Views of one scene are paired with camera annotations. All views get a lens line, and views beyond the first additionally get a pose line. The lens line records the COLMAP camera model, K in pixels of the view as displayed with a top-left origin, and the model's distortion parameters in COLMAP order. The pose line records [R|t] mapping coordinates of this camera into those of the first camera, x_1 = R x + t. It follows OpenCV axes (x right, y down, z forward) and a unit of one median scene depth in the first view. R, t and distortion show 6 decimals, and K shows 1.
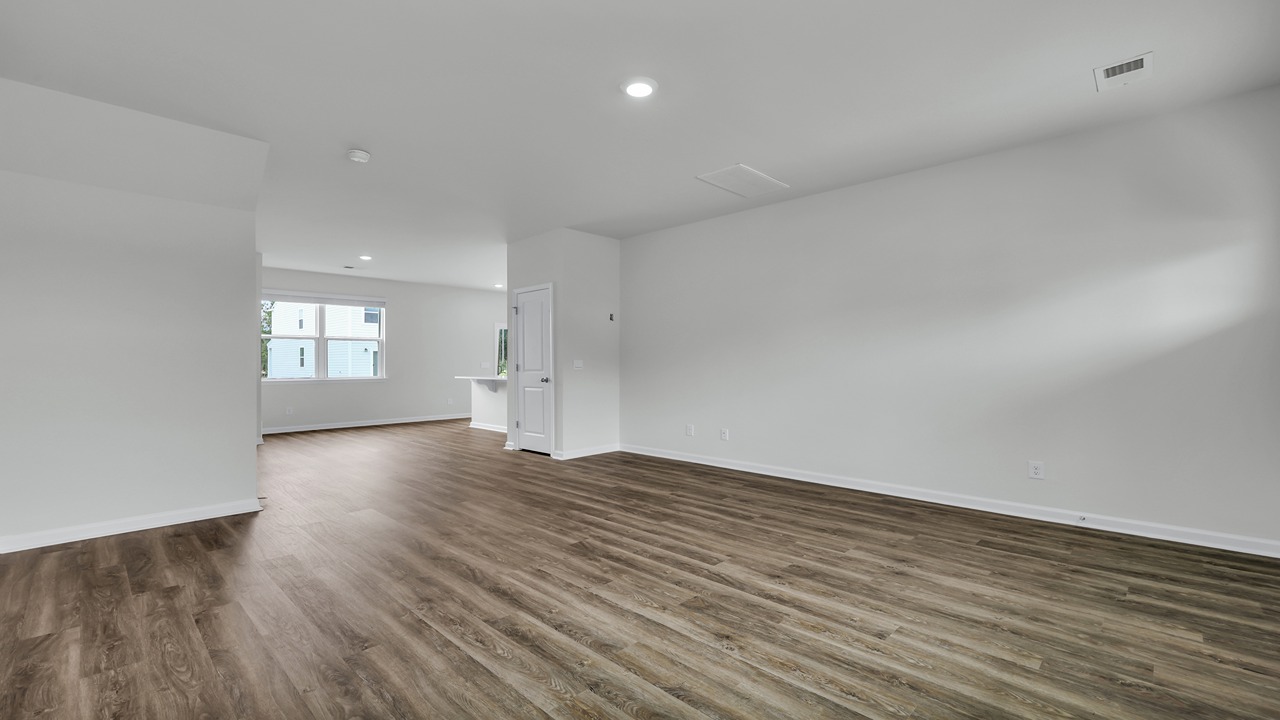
lens RADIAL K [[559.2, 0, 620.8], [0, 559.2, 355.7], [0, 0, 1]] dist [0.001566, 0.000408]
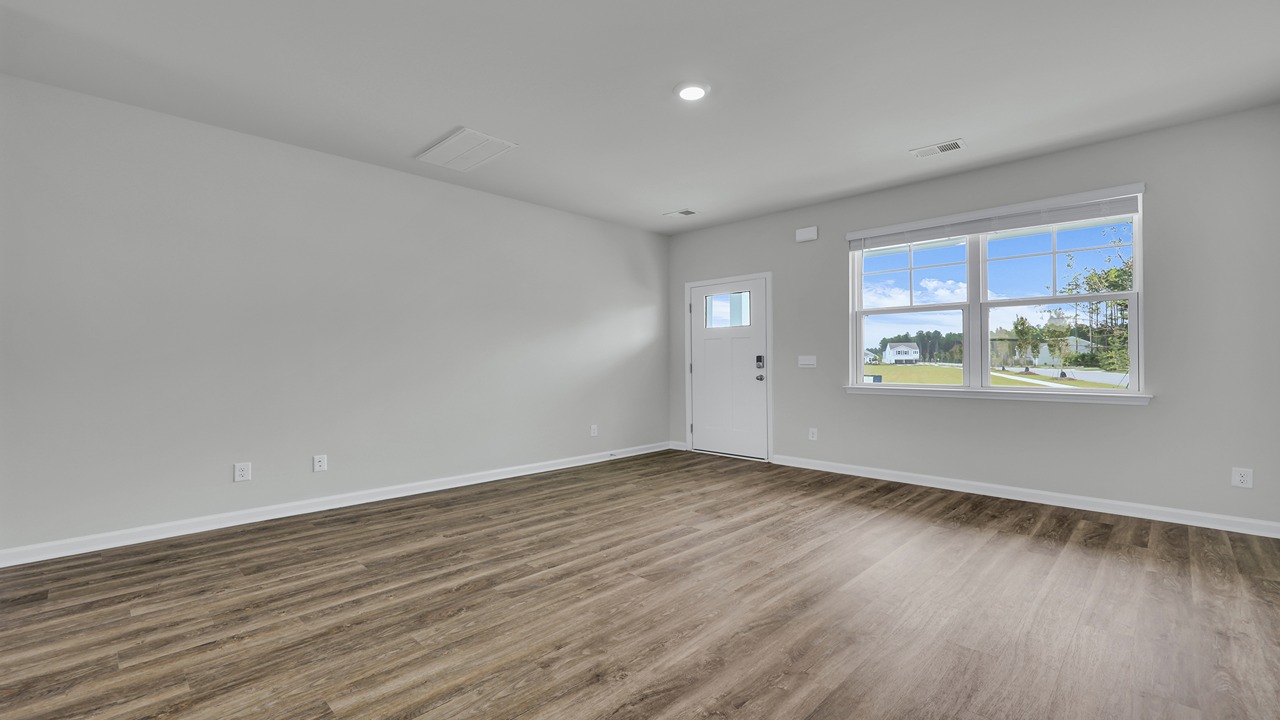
lens RADIAL K [[559.2, 0, 620.8], [0, 559.2, 355.7], [0, 0, 1]] dist [0.001566, 0.000408]
pose [[-0.026516, 0.011812, 0.999579, -0.856065], [-0.009147, 0.999885, -0.012058, 0.007388], [-0.999607, -0.009462, -0.026405, 0.979112]]
